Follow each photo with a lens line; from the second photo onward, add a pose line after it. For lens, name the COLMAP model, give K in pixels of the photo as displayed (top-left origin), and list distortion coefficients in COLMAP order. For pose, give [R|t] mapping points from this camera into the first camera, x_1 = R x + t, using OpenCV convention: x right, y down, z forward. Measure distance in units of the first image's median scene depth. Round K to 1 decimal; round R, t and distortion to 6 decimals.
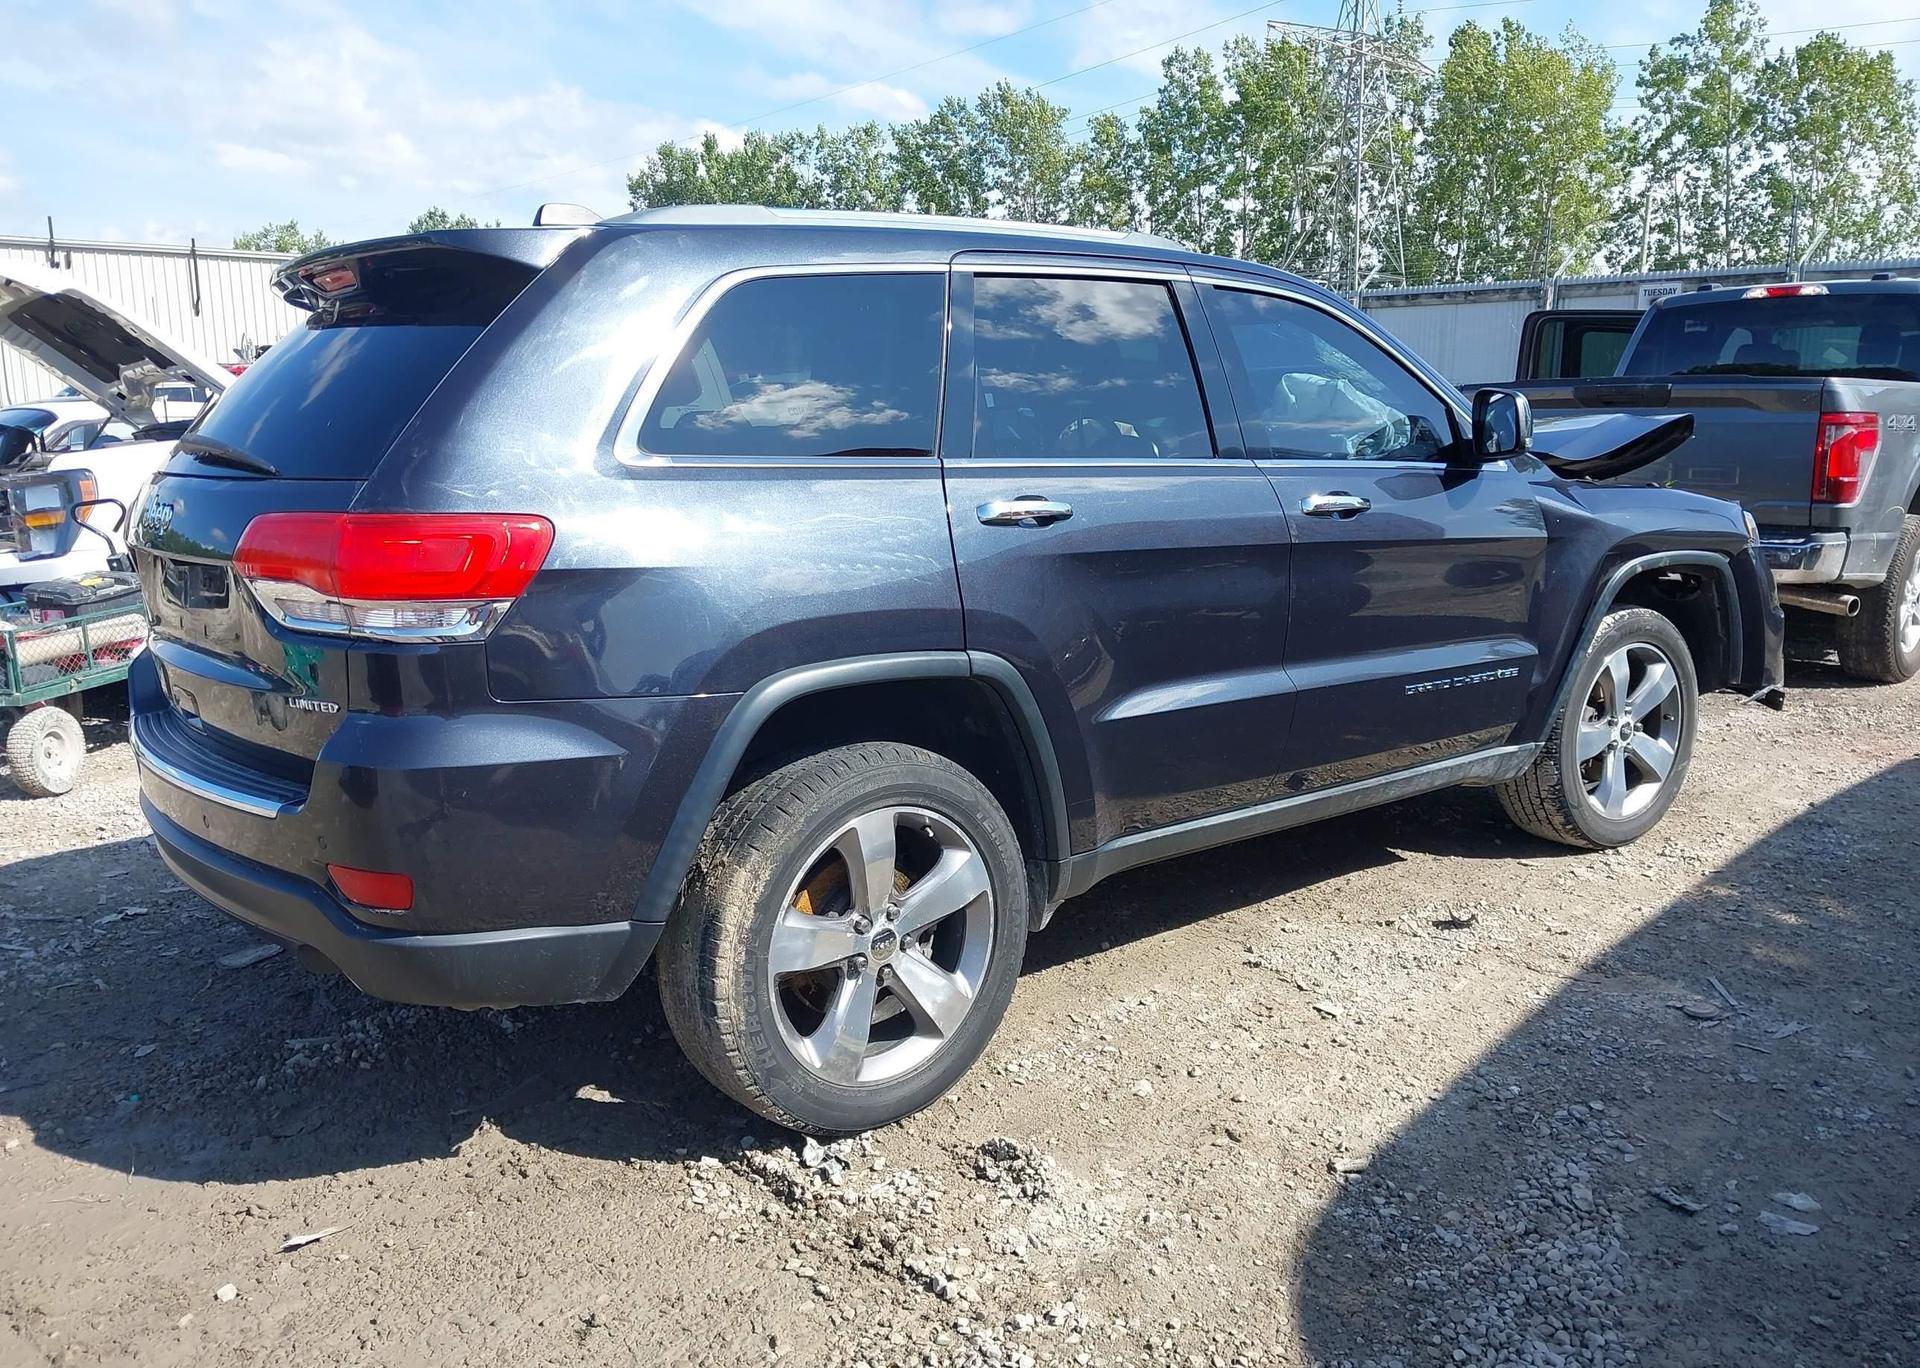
lens RADIAL K [[1537.7, 0, 933.2], [0, 1537.7, 715.7], [0, 0, 1]] dist [-0.006964, 0.004960]
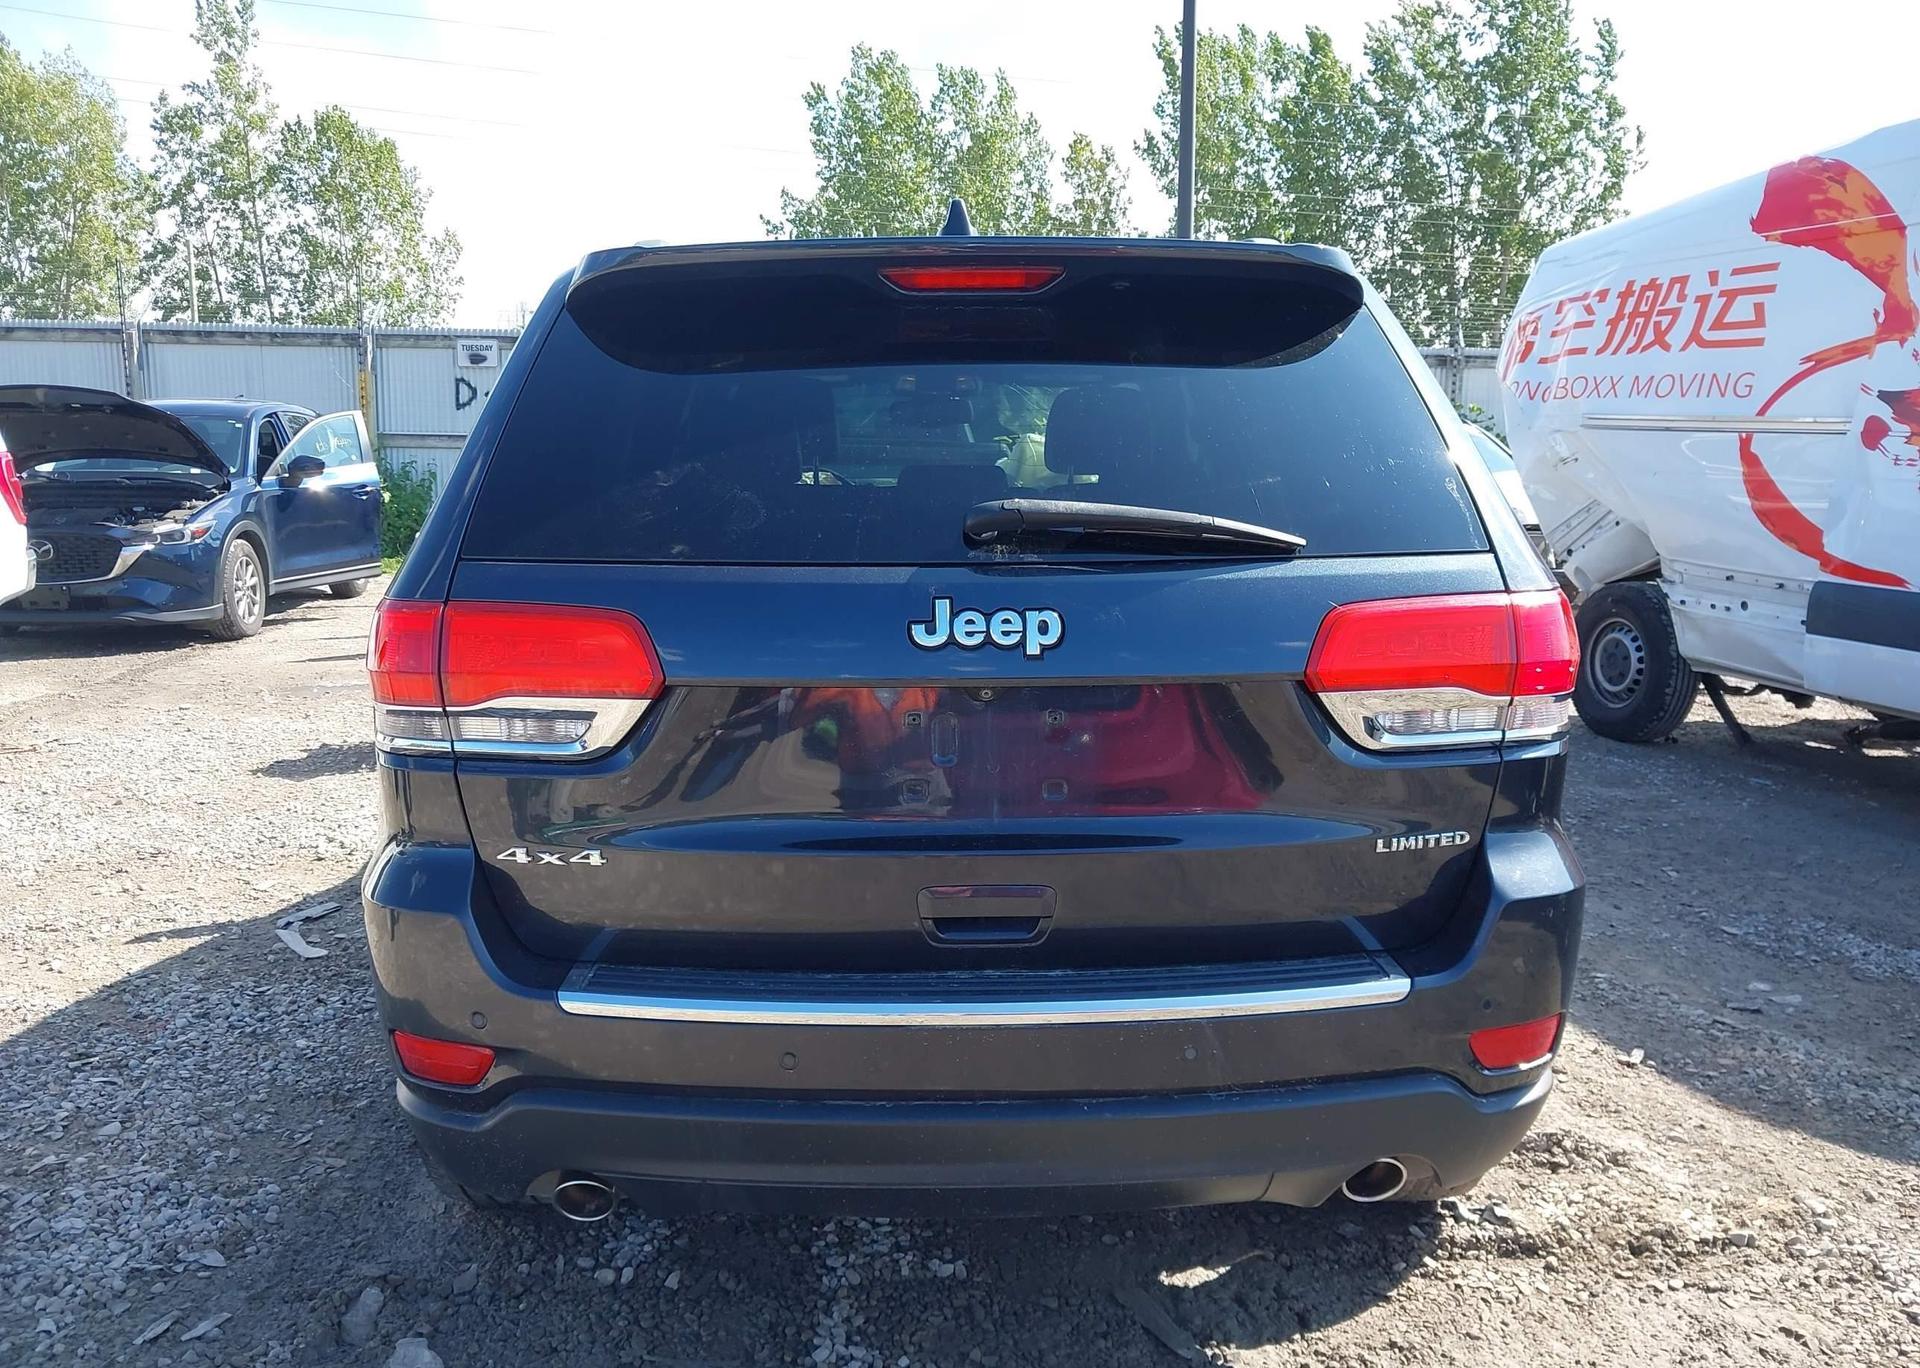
lens RADIAL K [[1562.8, 0, 952.5], [0, 1562.8, 706.5], [0, 0, 1]] dist [-0.006010, -0.011097]
pose [[0.599323, -0.112791, 0.792521, -0.747389], [0.142953, 0.989190, 0.032676, -0.085014], [-0.787640, 0.093710, 0.608968, 0.444752]]
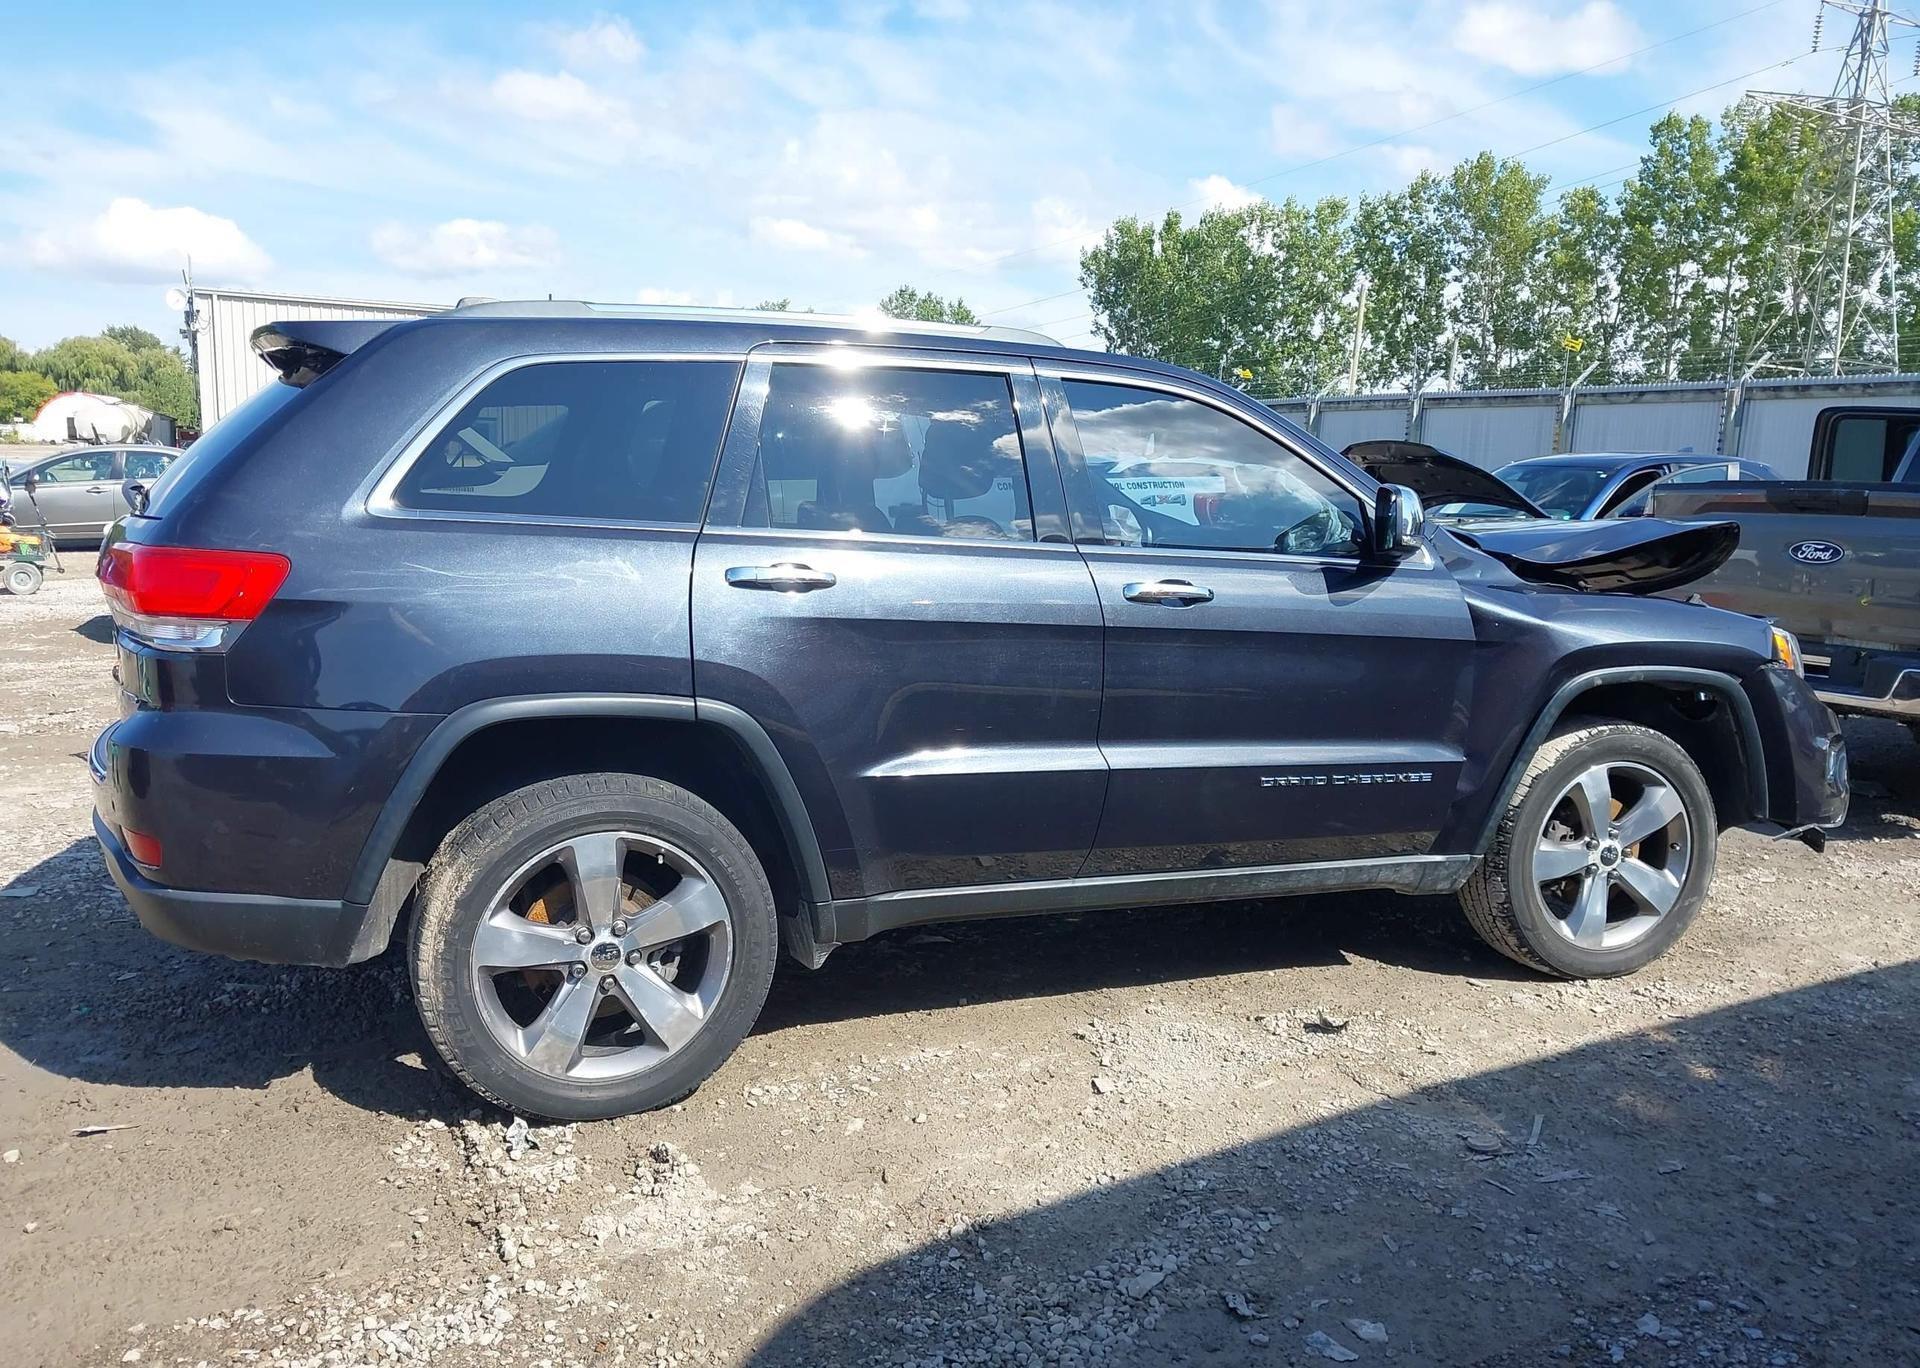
lens RADIAL K [[1548.7, 0, 955.0], [0, 1548.7, 701.0], [0, 0, 1]] dist [0.005343, -0.000995]
pose [[0.961478, 0.077557, -0.263713, 0.354172], [-0.092146, 0.994800, -0.043391, -0.006684], [0.258976, 0.066020, 0.963625, -0.020211]]
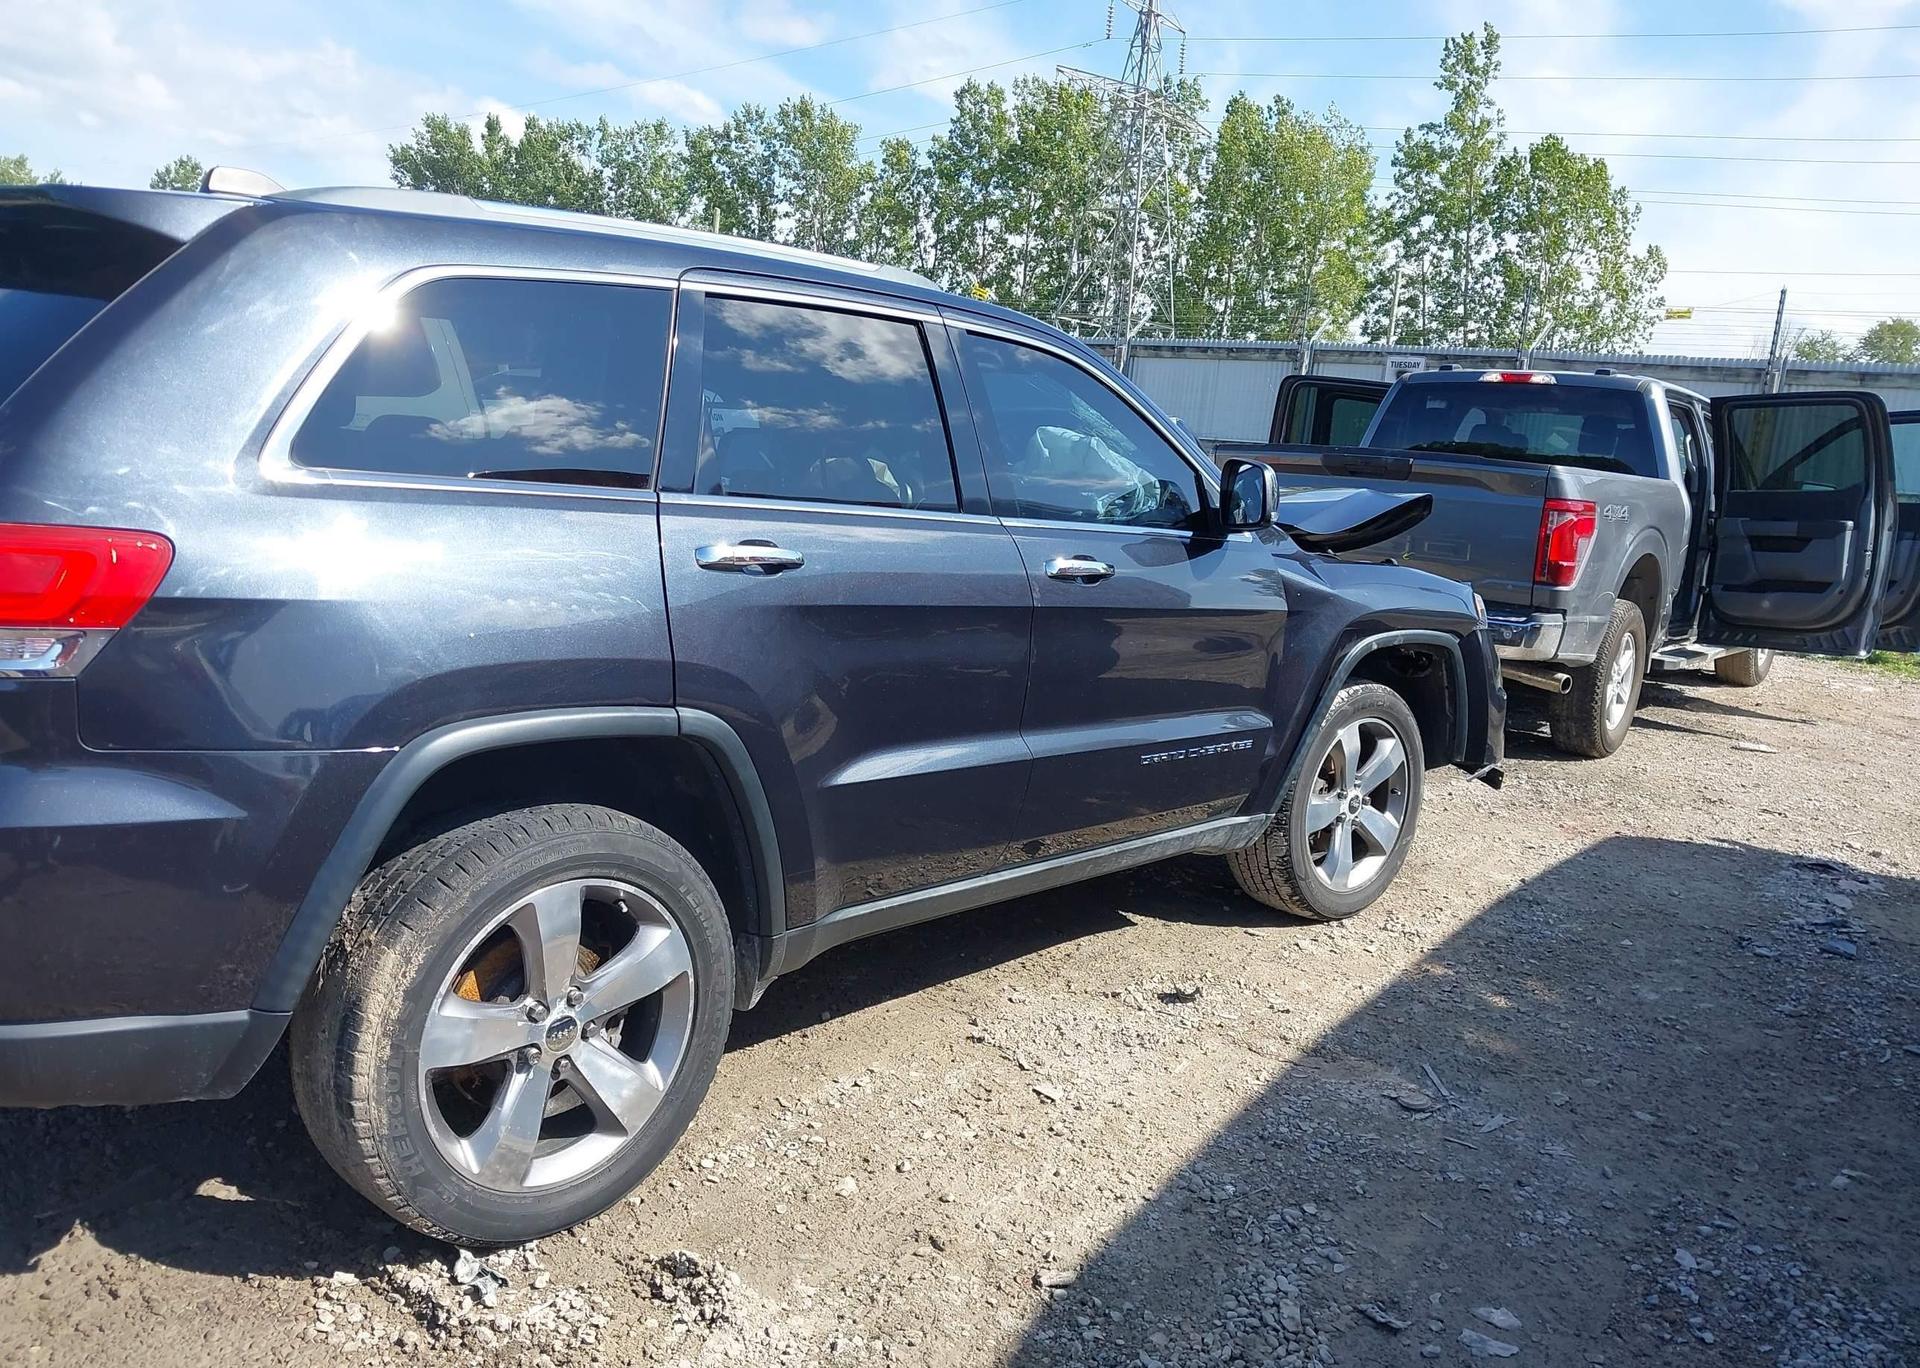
lens RADIAL K [[1535.3, 0, 950.7], [0, 1535.3, 708.4], [0, 0, 1]] dist [-0.001265, 0.007090]
pose [[0.985329, 0.050880, 0.162906, 0.025832], [-0.048589, 0.998656, -0.018019, -0.024534], [-0.163604, 0.009839, 0.986477, 0.057003]]
